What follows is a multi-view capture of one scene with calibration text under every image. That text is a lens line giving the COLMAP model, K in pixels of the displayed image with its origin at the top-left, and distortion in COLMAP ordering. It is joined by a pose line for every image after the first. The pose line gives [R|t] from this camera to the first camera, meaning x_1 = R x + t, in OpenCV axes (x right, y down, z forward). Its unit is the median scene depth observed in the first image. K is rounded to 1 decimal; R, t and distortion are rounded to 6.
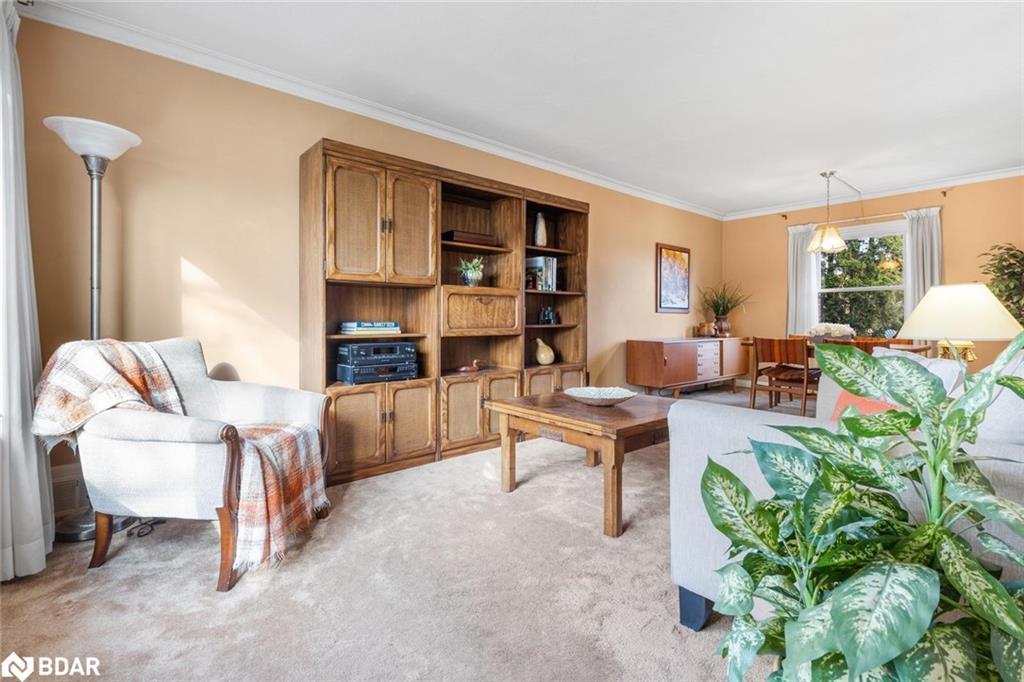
lens RADIAL K [[465.9, 0, 510.1], [0, 465.9, 319.7], [0, 0, 1]] dist [0.001040, 0.000180]
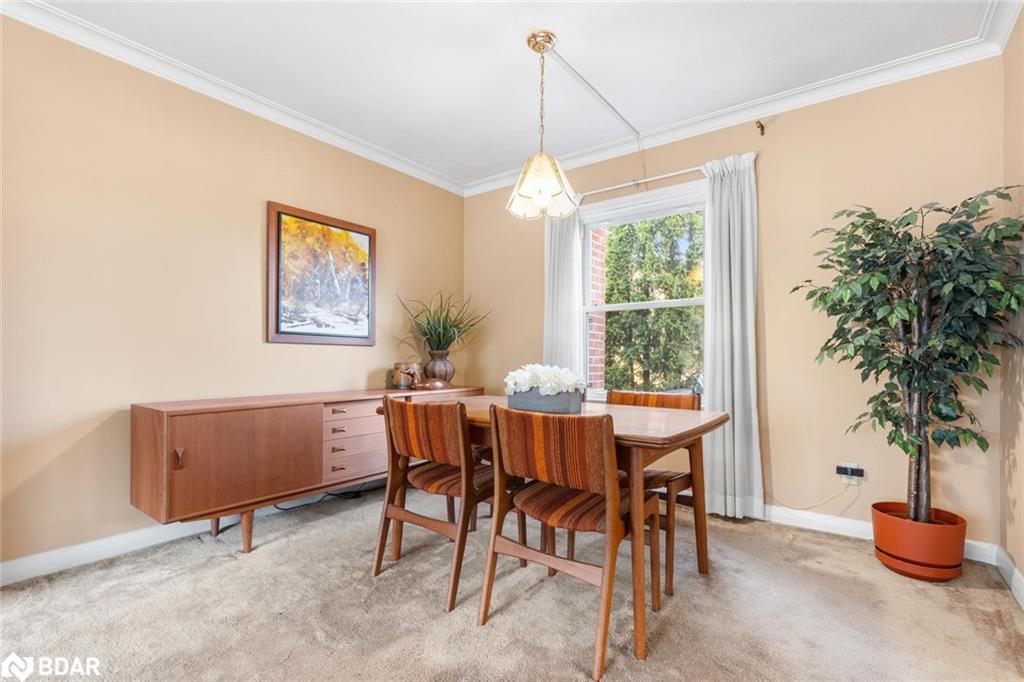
lens RADIAL K [[469.2, 0, 511.2], [0, 469.2, 360.0], [0, 0, 1]] dist [0.000548, -0.000047]
pose [[0.975767, 0.000930, 0.218809, 0.456155], [-0.001605, 0.999994, 0.002908, 0.001014], [-0.218805, -0.003188, 0.975763, 0.457853]]
